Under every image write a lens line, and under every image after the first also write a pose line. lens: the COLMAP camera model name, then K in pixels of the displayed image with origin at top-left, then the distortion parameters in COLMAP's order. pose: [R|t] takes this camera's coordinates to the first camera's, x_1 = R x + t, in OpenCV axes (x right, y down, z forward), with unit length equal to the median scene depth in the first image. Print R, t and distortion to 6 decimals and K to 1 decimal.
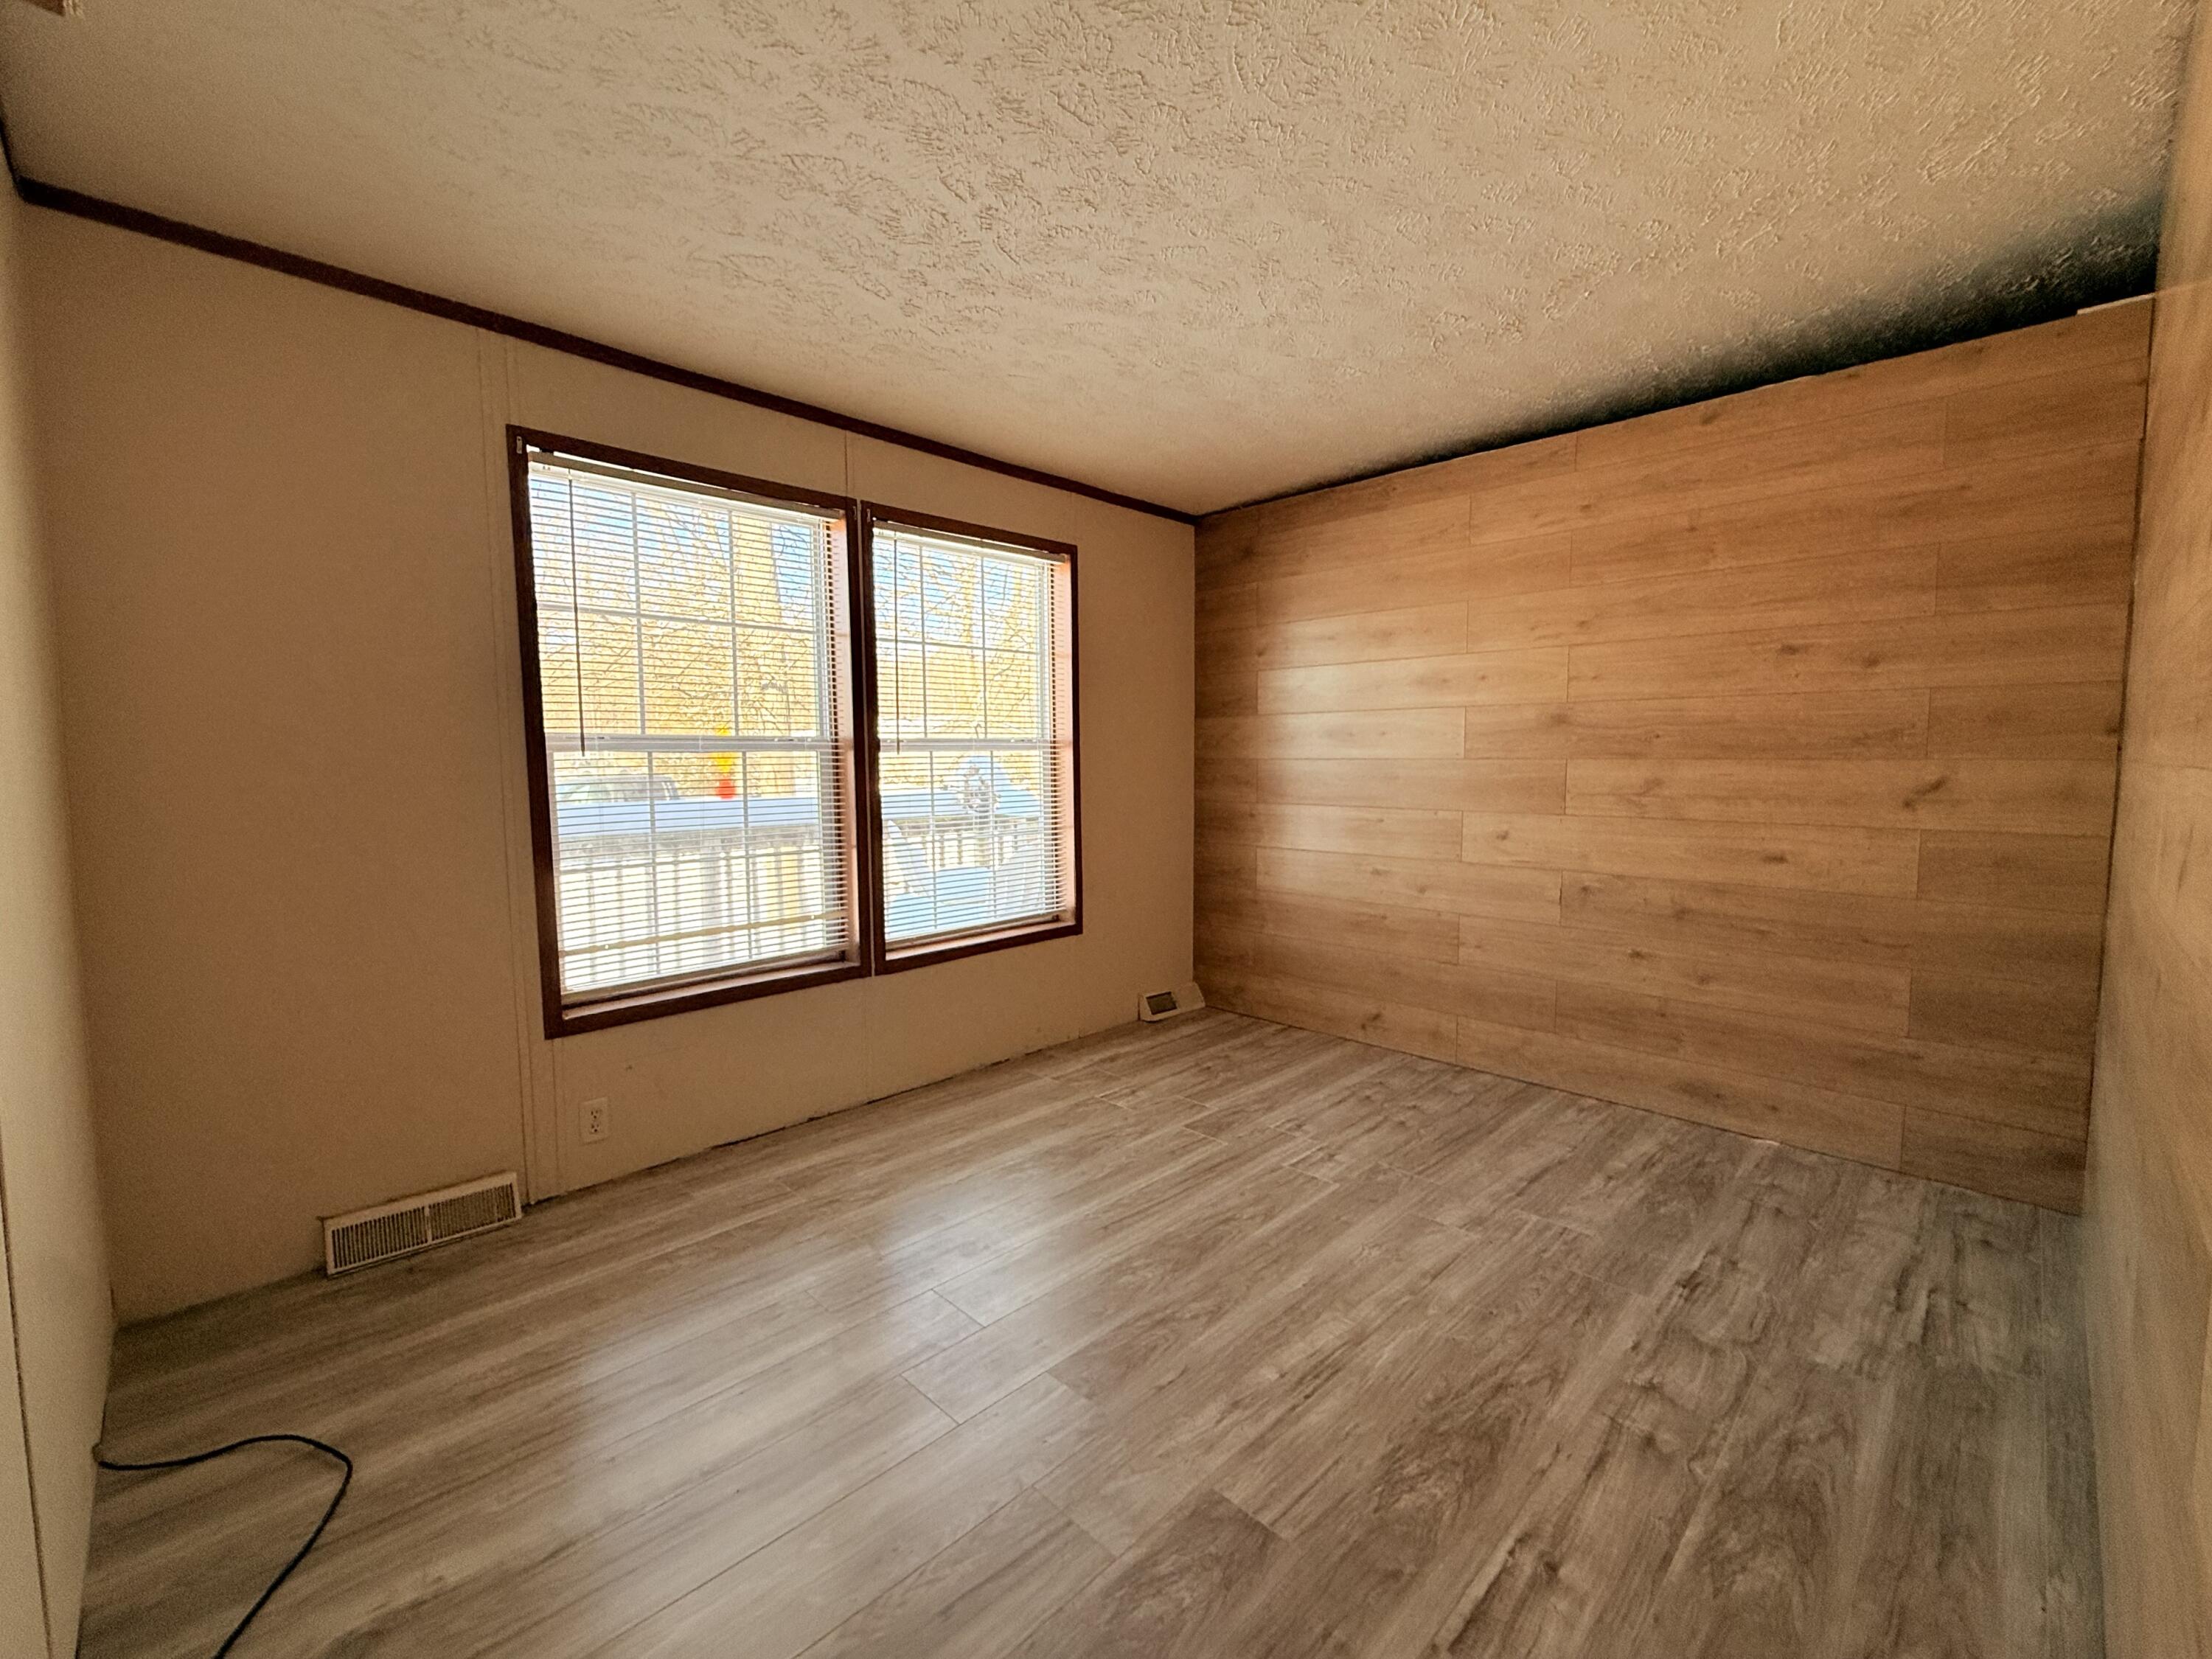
lens RADIAL K [[889.5, 0, 1098.5], [0, 889.5, 830.5], [0, 0, 1]] dist [0.004321, 0.000467]
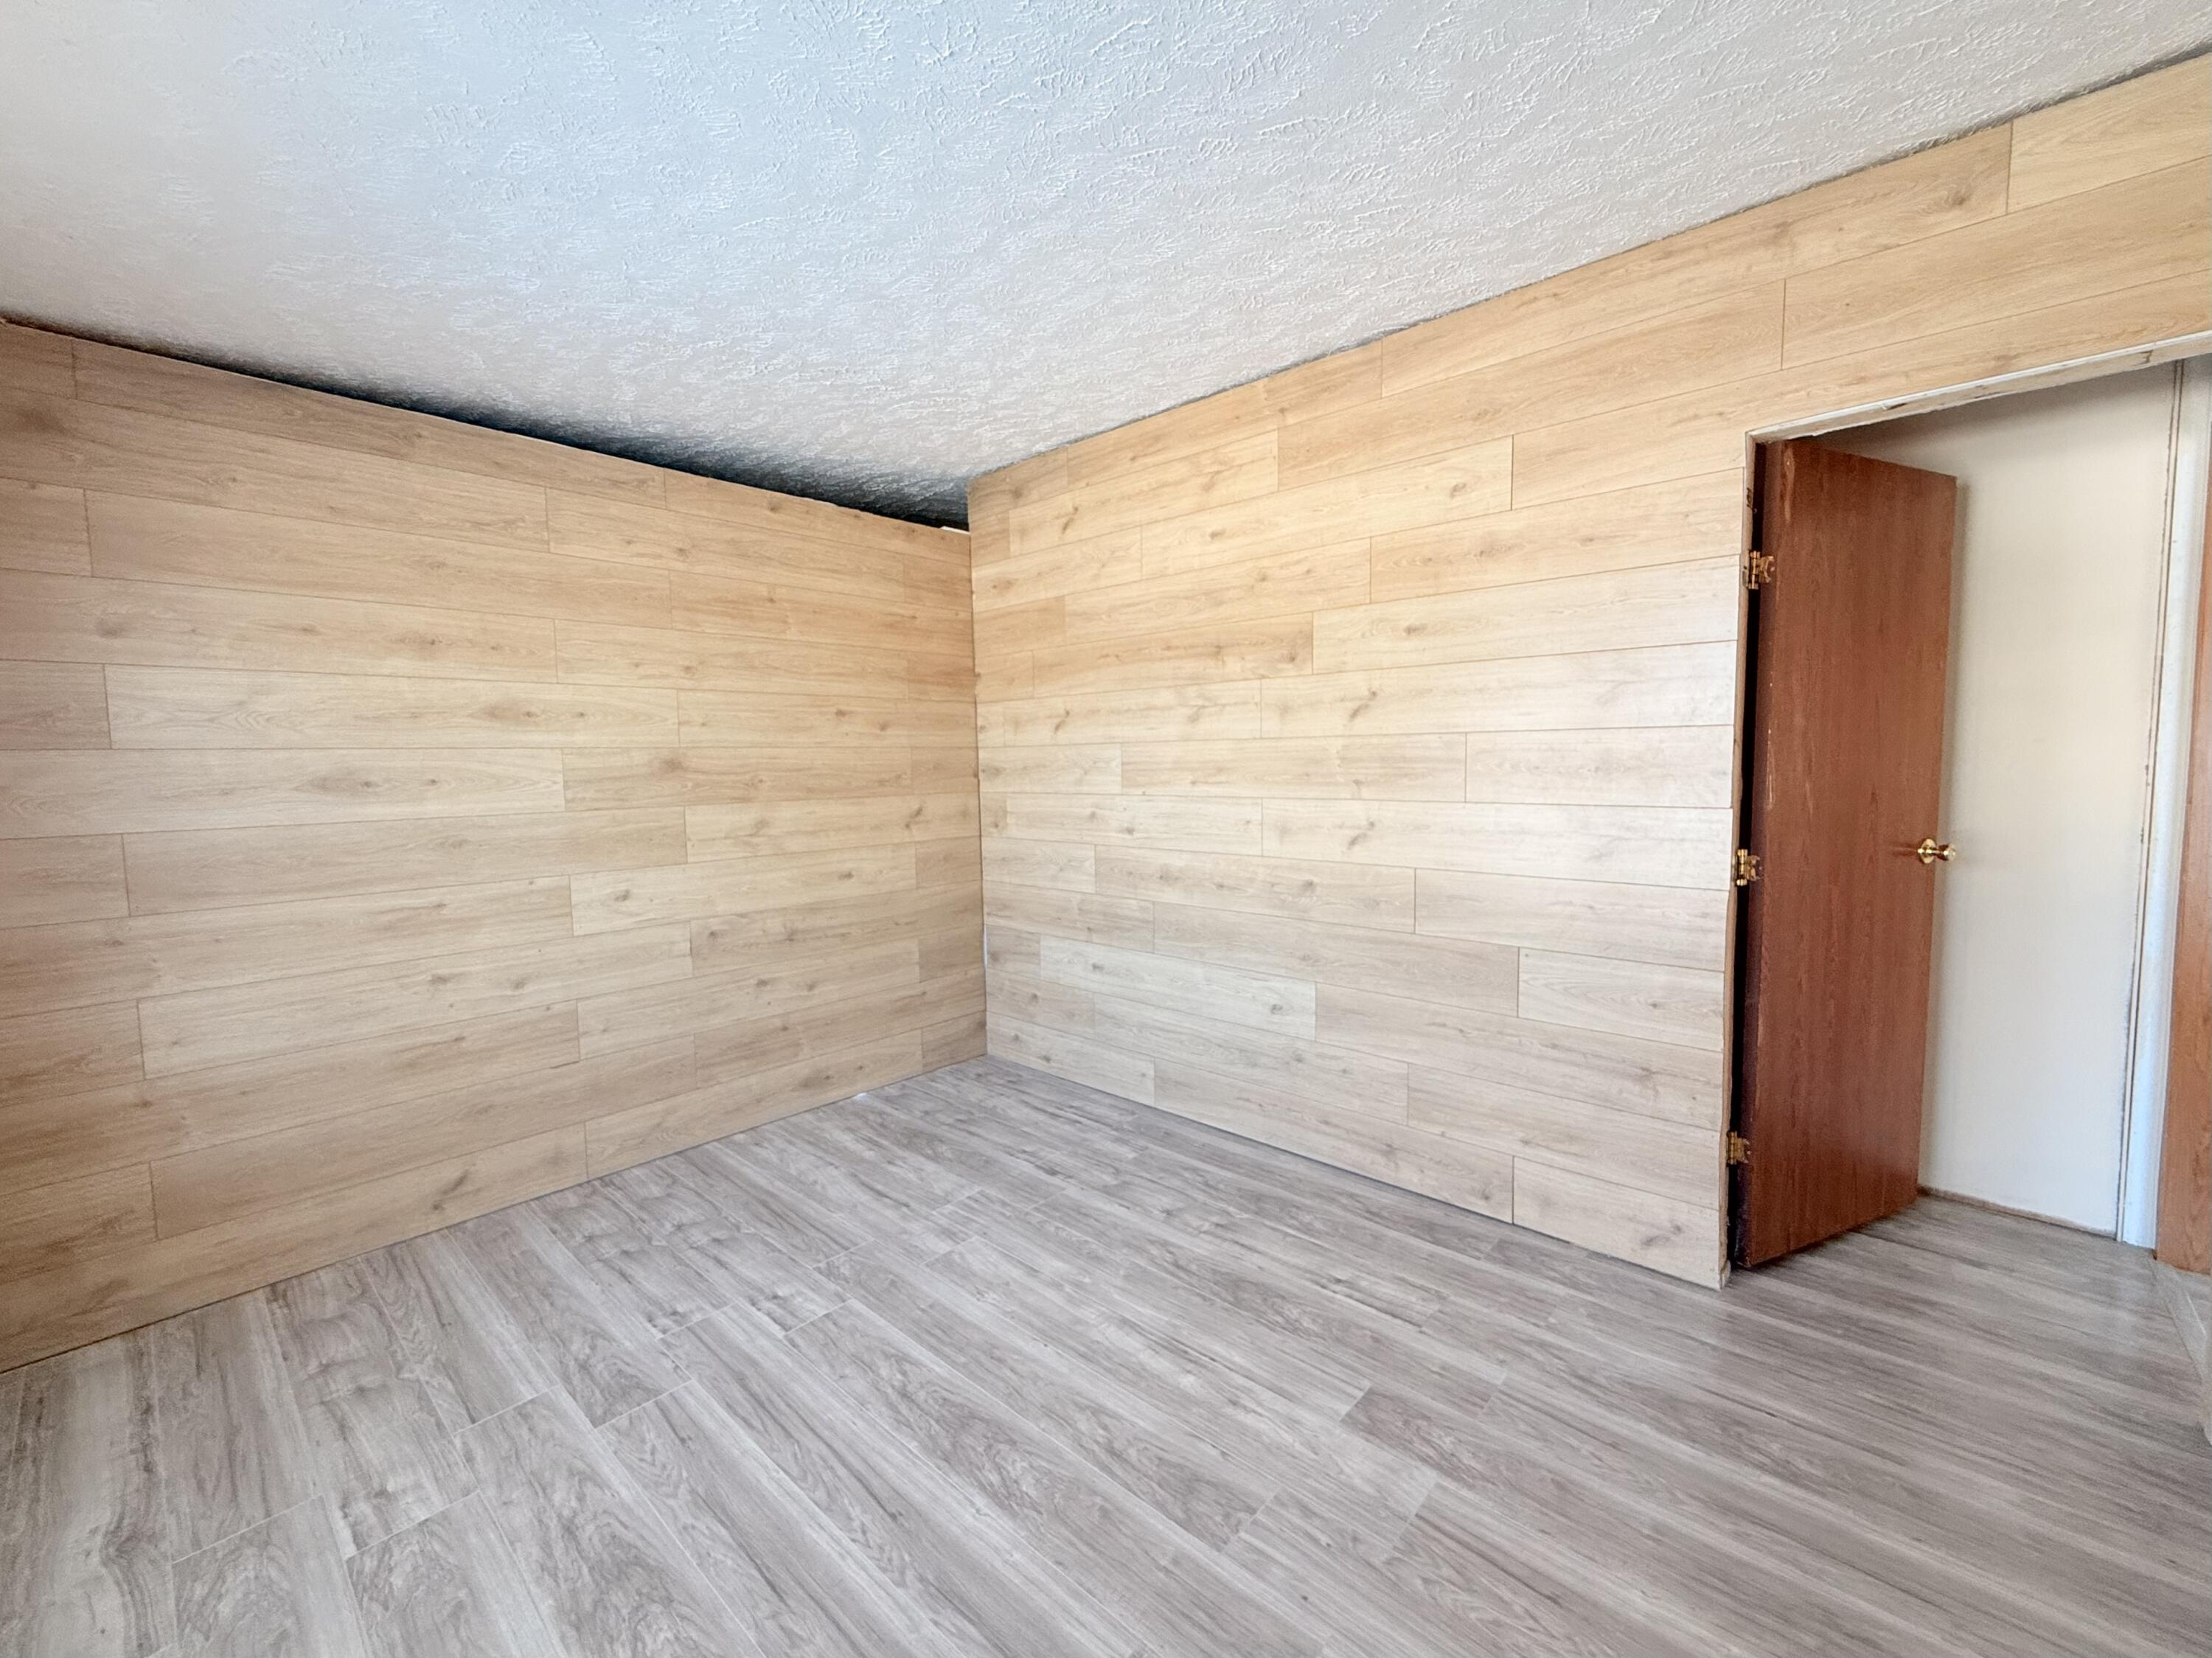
lens RADIAL K [[889.4, 0, 1116.3], [0, 889.4, 829.5], [0, 0, 1]] dist [0.004321, 0.000467]
pose [[-0.016030, -0.075363, 0.997027, -0.510012], [0.100727, 0.991961, 0.076600, -0.092847], [-0.994785, 0.101656, -0.008310, 0.617251]]
